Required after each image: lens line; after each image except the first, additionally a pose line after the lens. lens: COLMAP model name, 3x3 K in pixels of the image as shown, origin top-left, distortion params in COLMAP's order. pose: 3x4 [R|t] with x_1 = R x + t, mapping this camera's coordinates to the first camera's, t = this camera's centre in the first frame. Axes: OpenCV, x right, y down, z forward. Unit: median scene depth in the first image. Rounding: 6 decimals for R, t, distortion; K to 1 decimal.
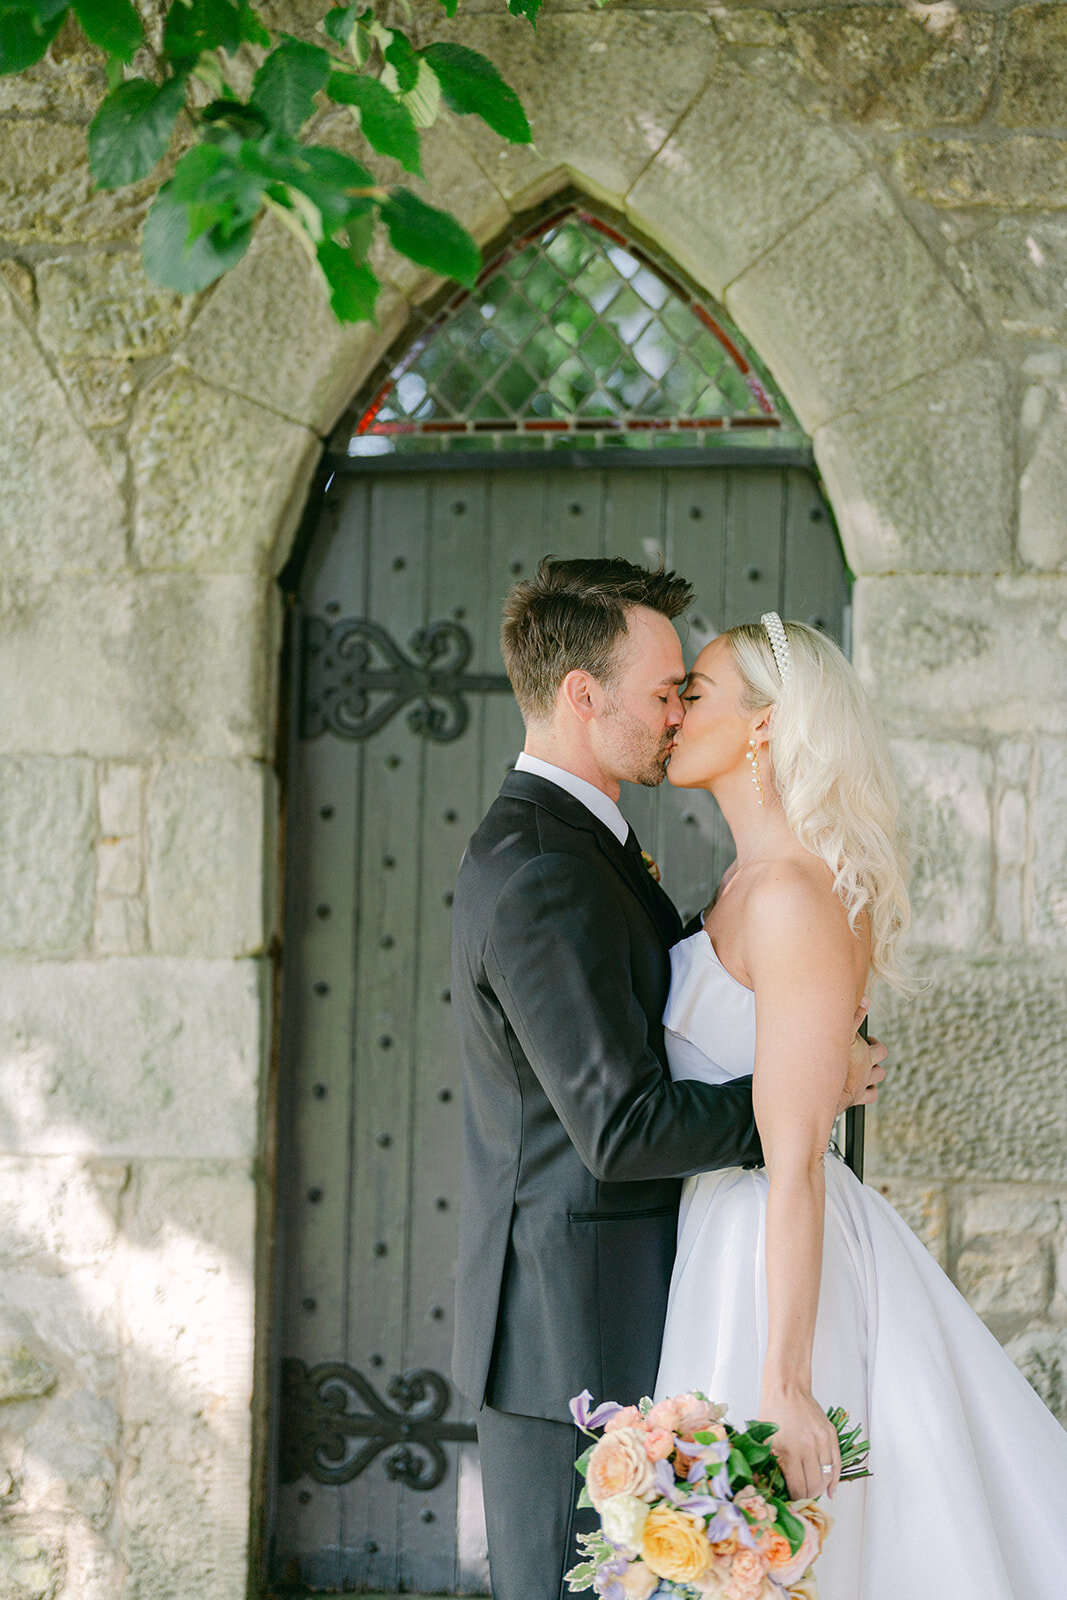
lens RADIAL K [[2222.7, 0, 533.5], [0, 2222.7, 800.0], [0, 0, 1]] dist [-0.008824, 0.162088]
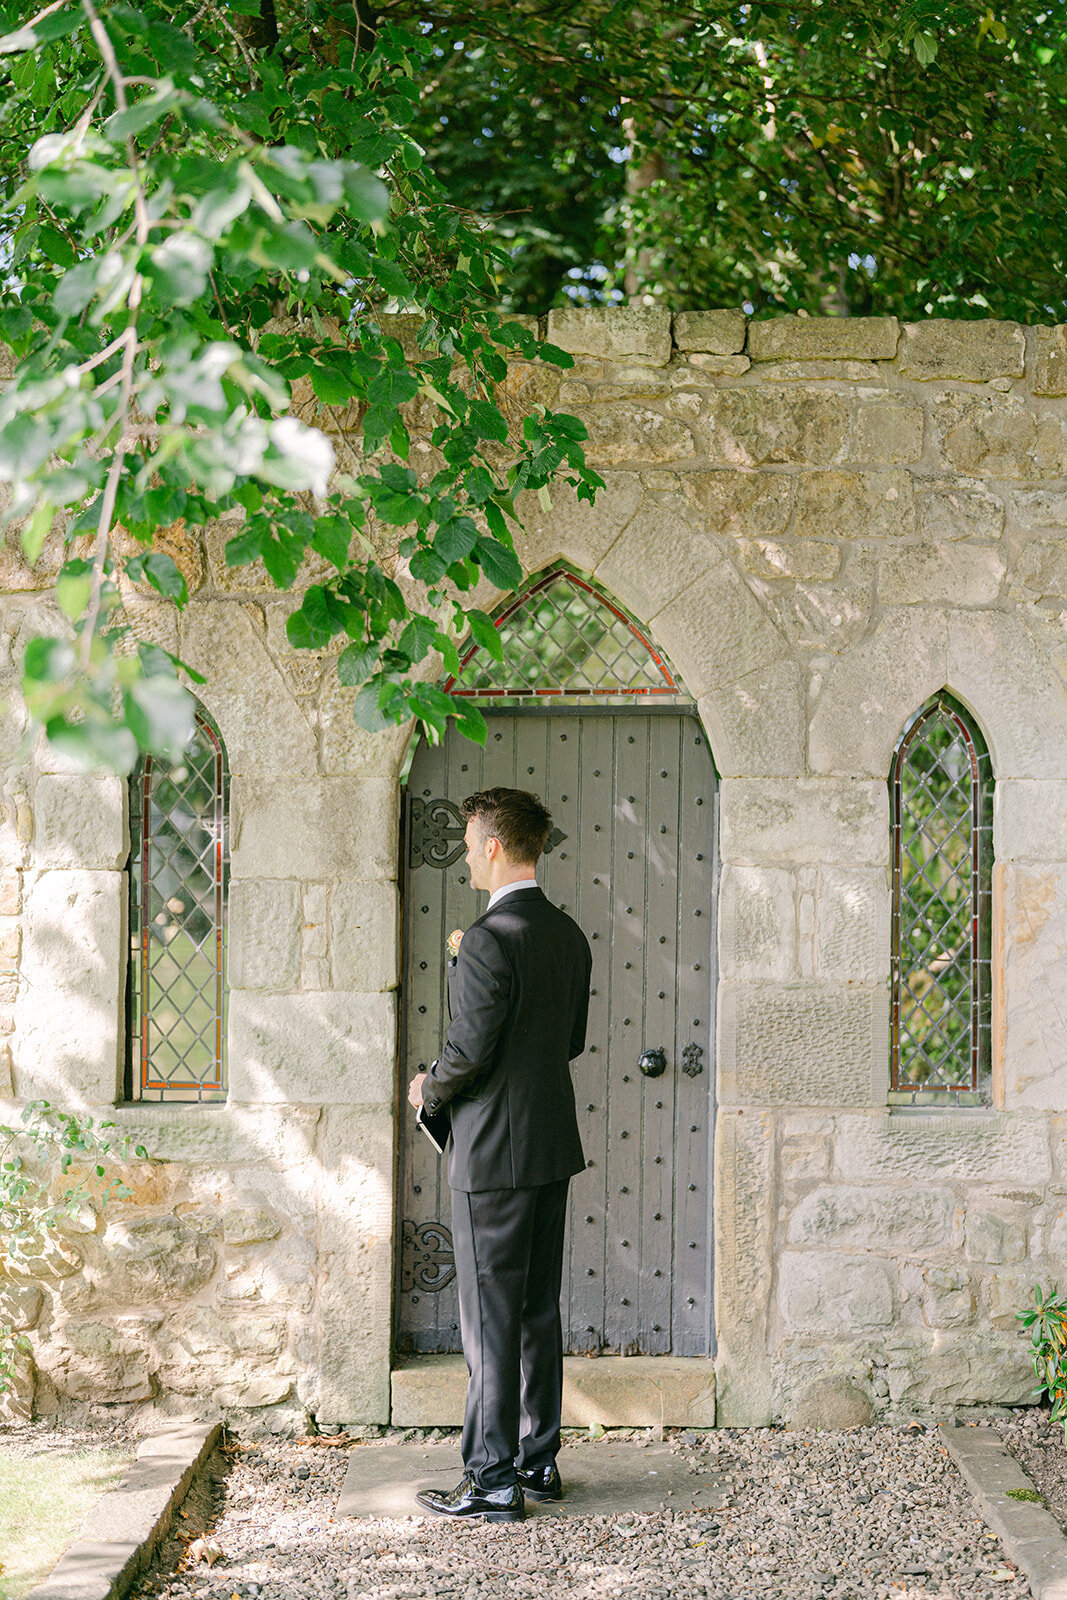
lens RADIAL K [[2222.7, 0, 533.5], [0, 2222.7, 800.0], [0, 0, 1]] dist [-0.008824, 0.162088]
pose [[0.997793, -0.006530, 0.066084, -0.128737], [0.008952, 0.999296, -0.036421, -0.016655], [-0.065800, 0.036933, 0.997149, -0.805396]]
